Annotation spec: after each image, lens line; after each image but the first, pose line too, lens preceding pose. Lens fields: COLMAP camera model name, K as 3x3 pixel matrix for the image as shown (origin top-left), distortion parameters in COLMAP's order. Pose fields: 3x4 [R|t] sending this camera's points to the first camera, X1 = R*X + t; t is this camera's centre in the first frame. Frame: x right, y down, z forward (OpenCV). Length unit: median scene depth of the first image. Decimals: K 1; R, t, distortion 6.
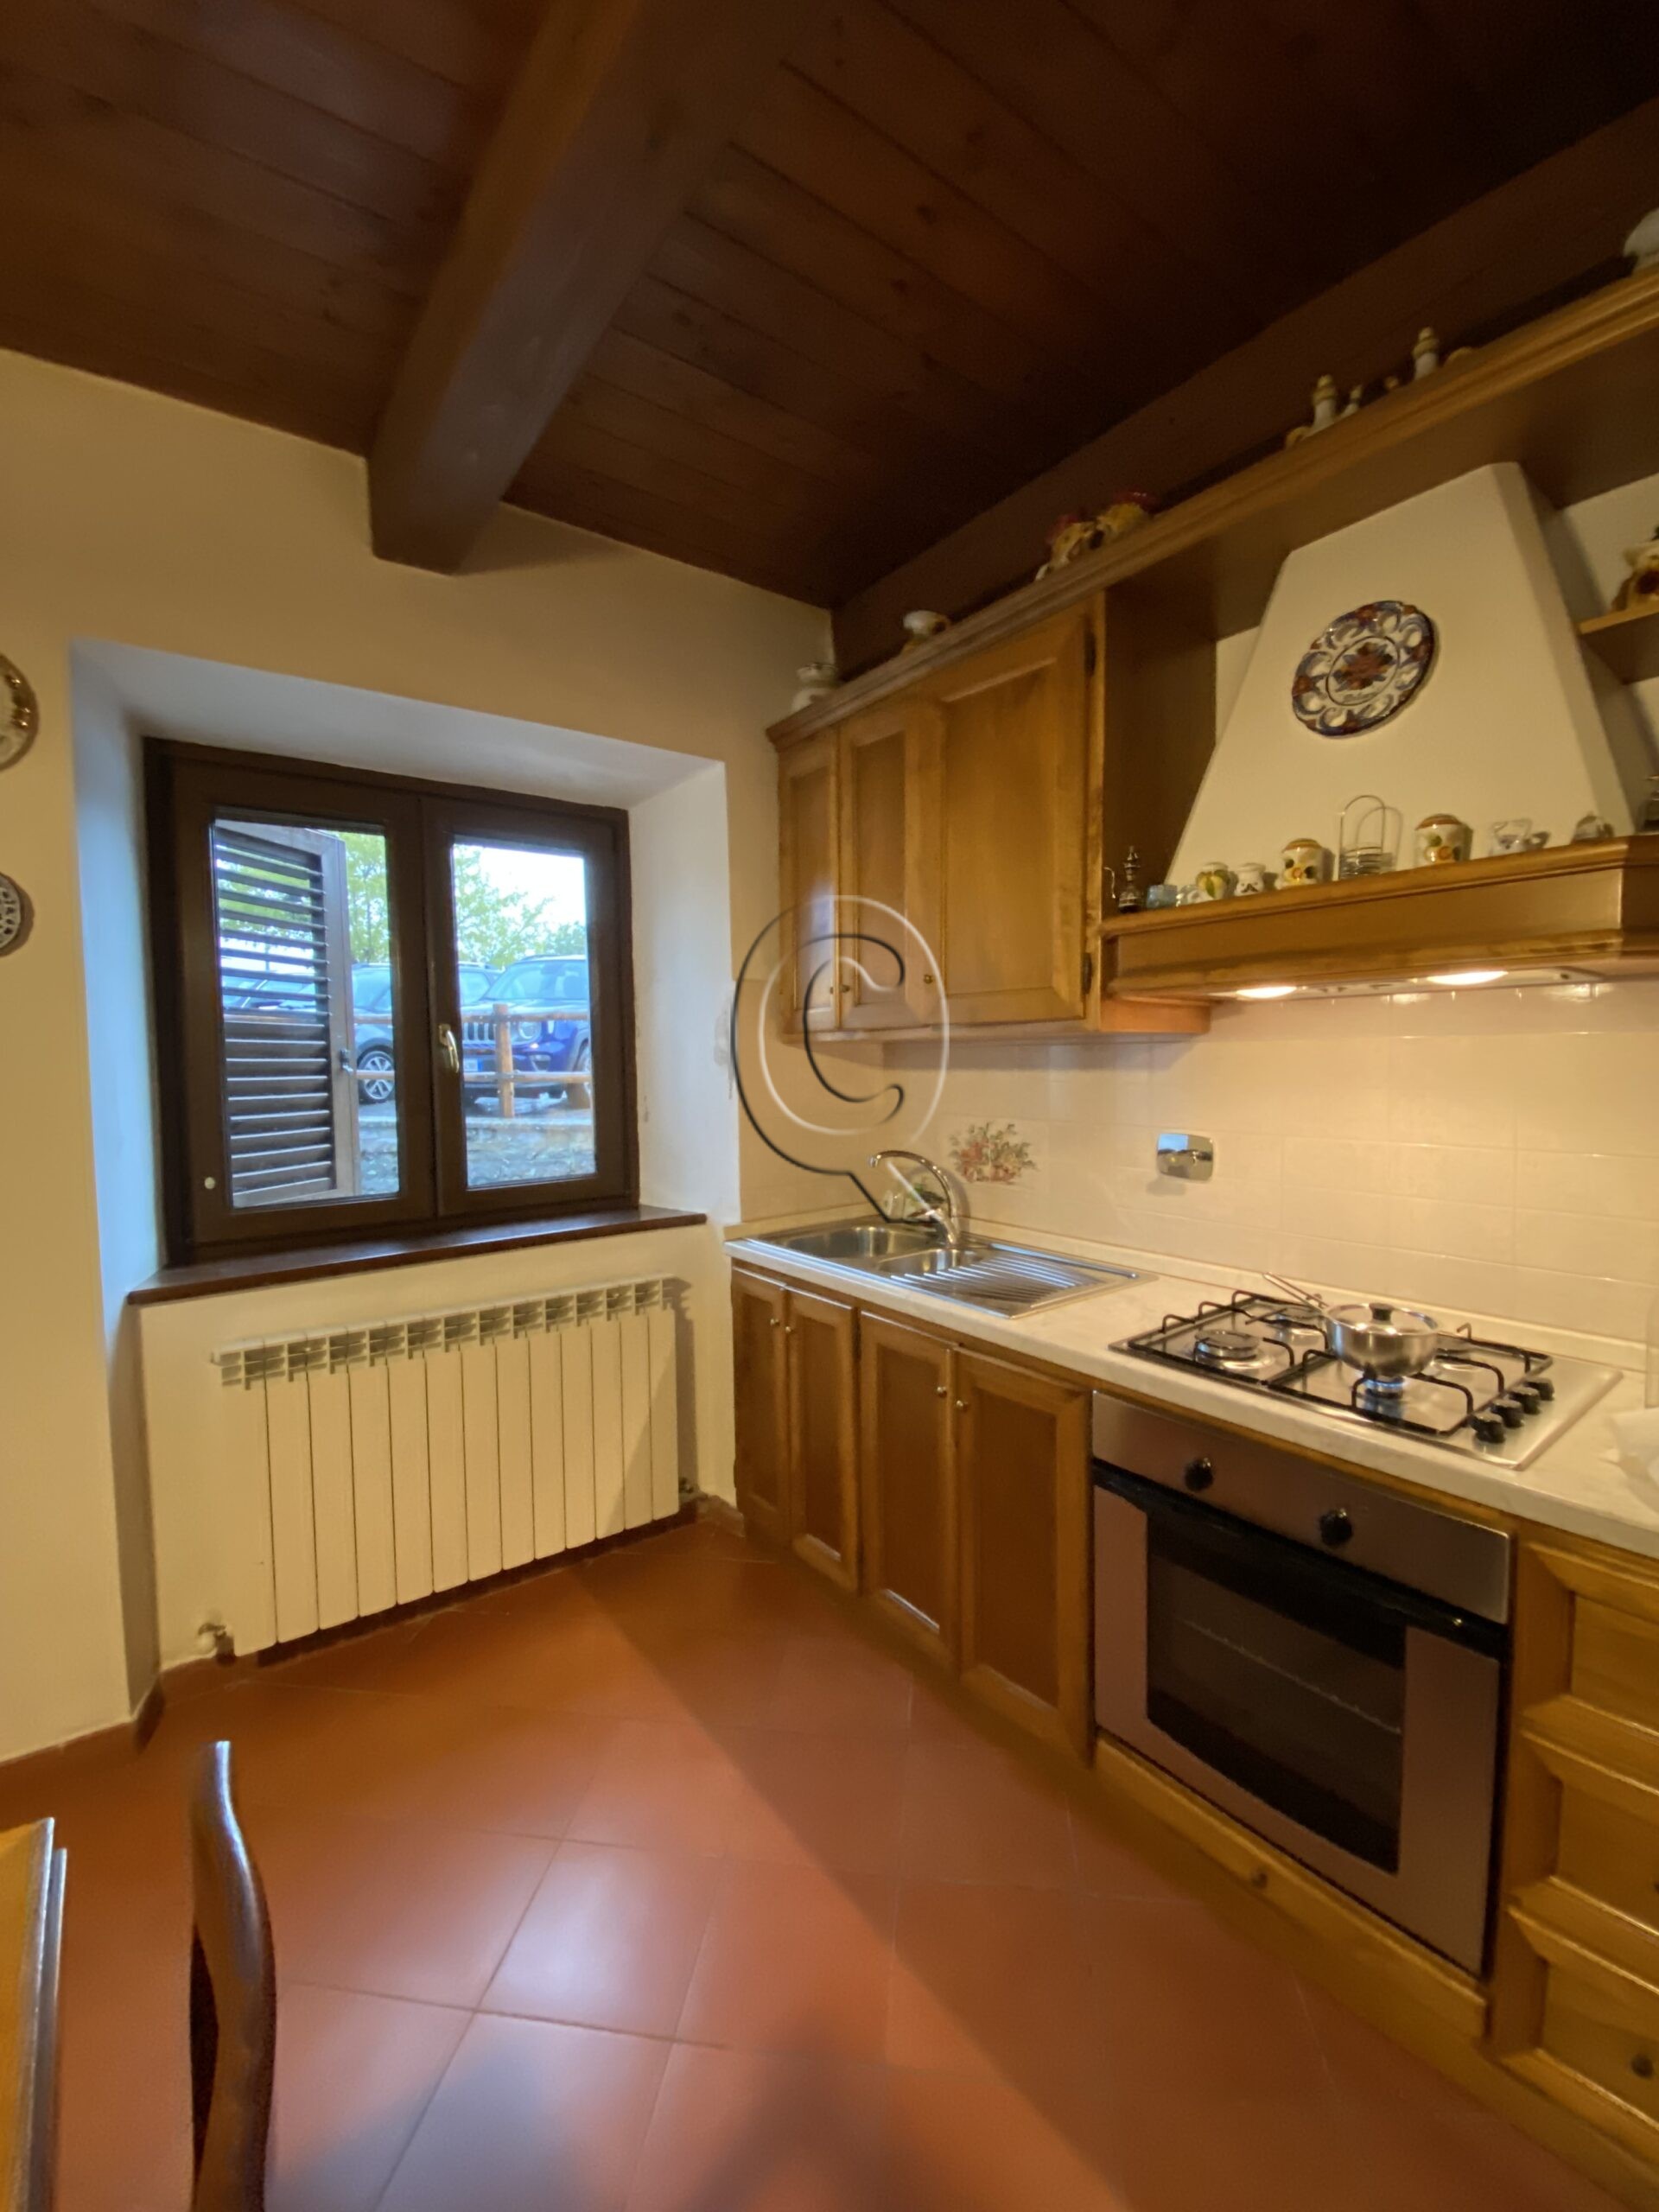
lens RADIAL K [[892.8, 0, 844.6], [0, 892.8, 1100.1], [0, 0, 1]] dist [0.000473, -0.008018]
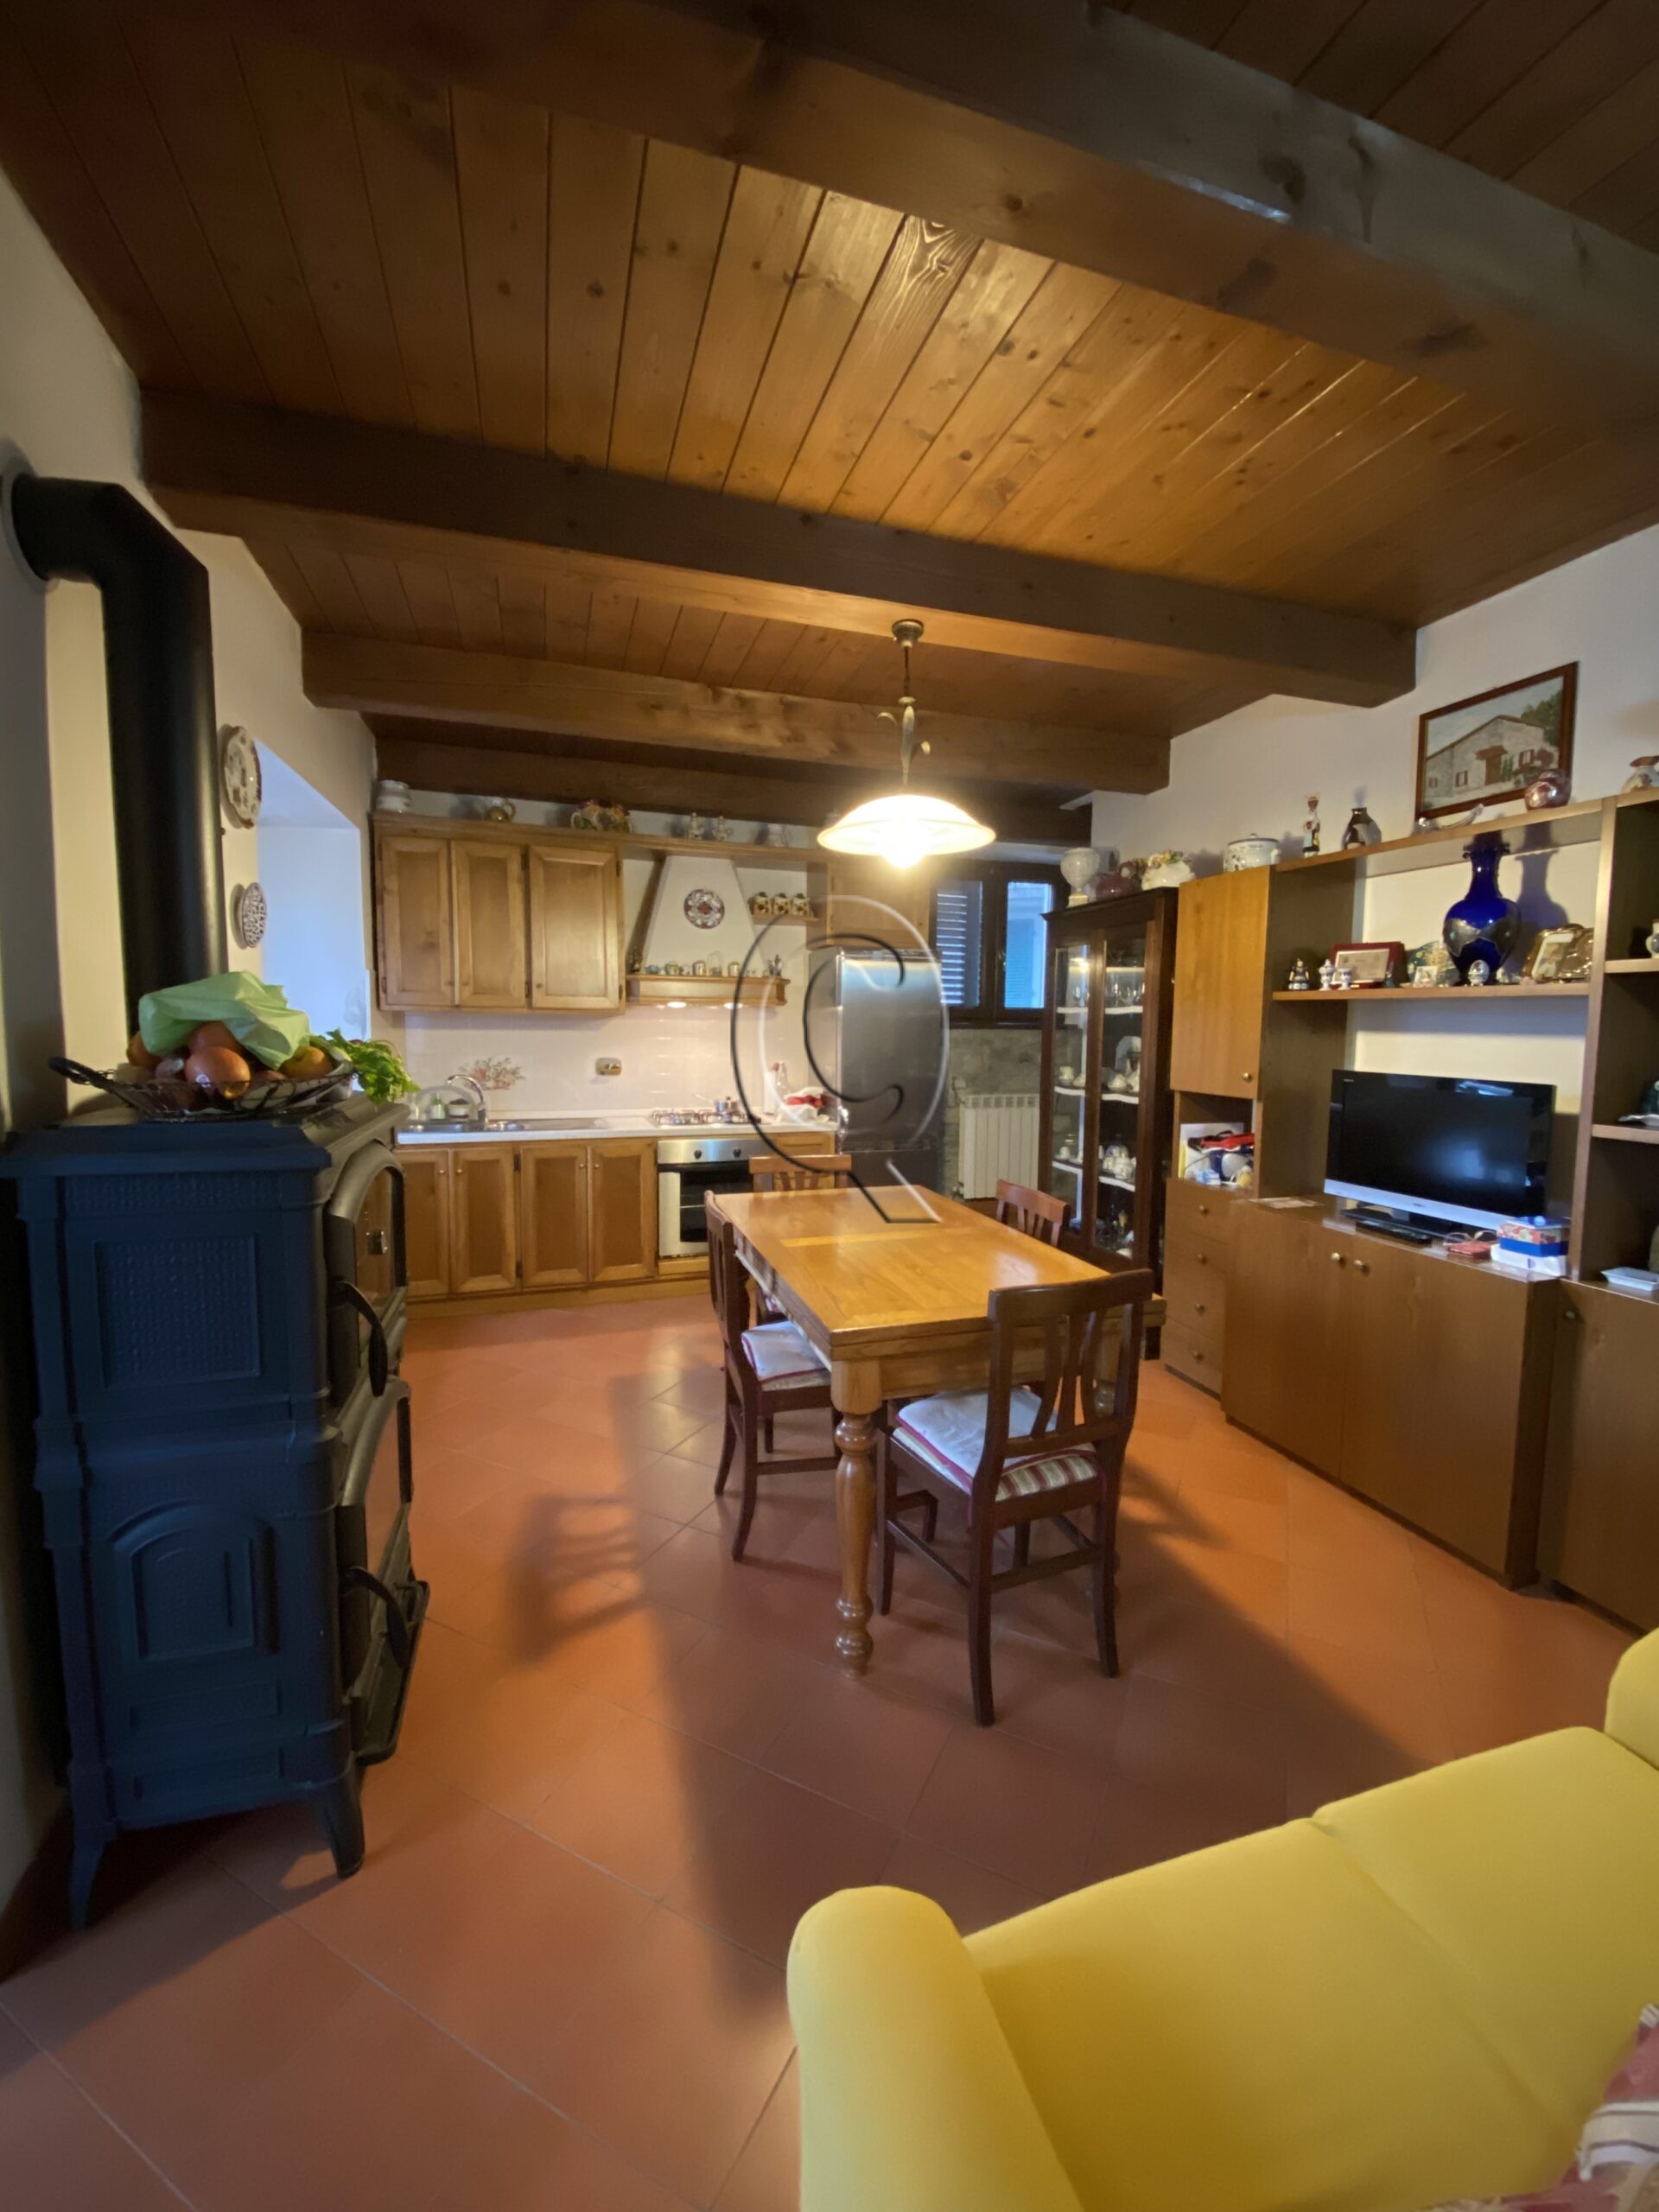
lens RADIAL K [[891.8, 0, 832.9], [0, 891.8, 1106.8], [0, 0, 1]] dist [0.017661, -0.020185]
pose [[0.304587, -0.068170, 0.950042, -2.065508], [0.030368, 0.997623, 0.061848, 0.047481], [-0.952000, 0.010013, 0.305934, -0.378725]]
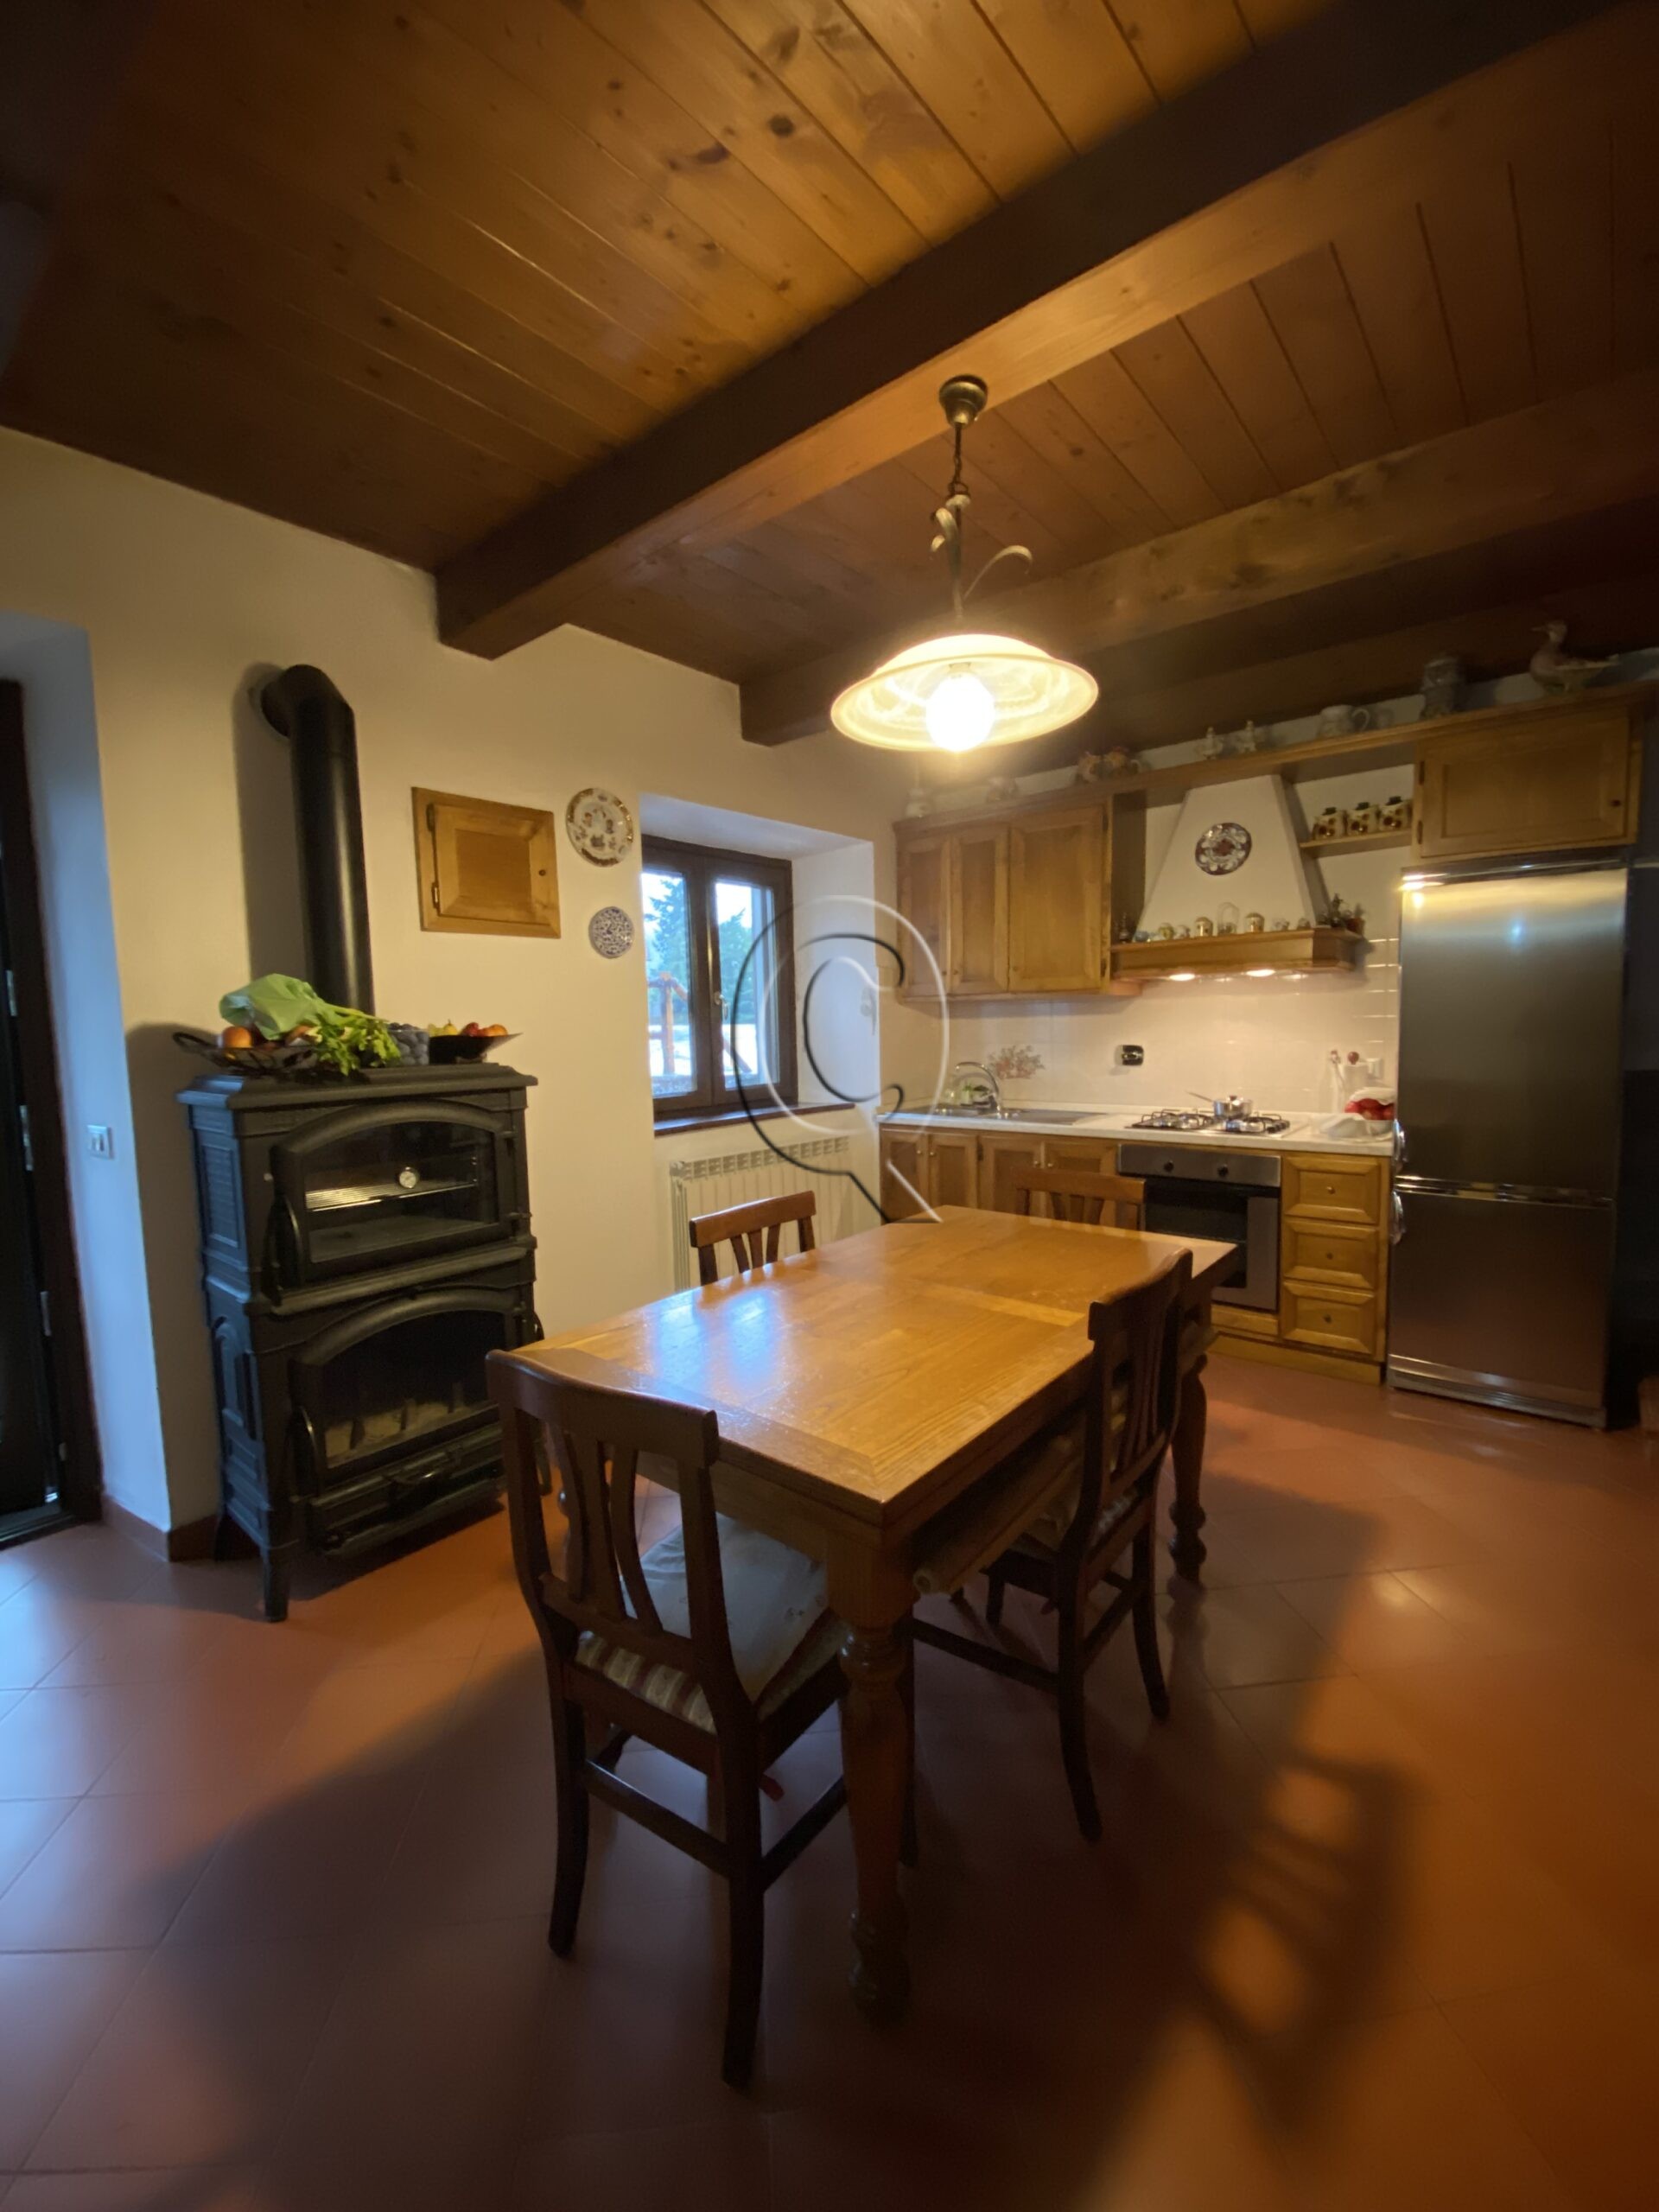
lens RADIAL K [[891.8, 0, 832.9], [0, 891.8, 1106.8], [0, 0, 1]] dist [0.017661, -0.020185]
pose [[0.974131, -0.026896, 0.224380, -0.904505], [0.018178, 0.999001, 0.040826, 0.100679], [-0.225254, -0.035691, 0.973646, -1.036795]]
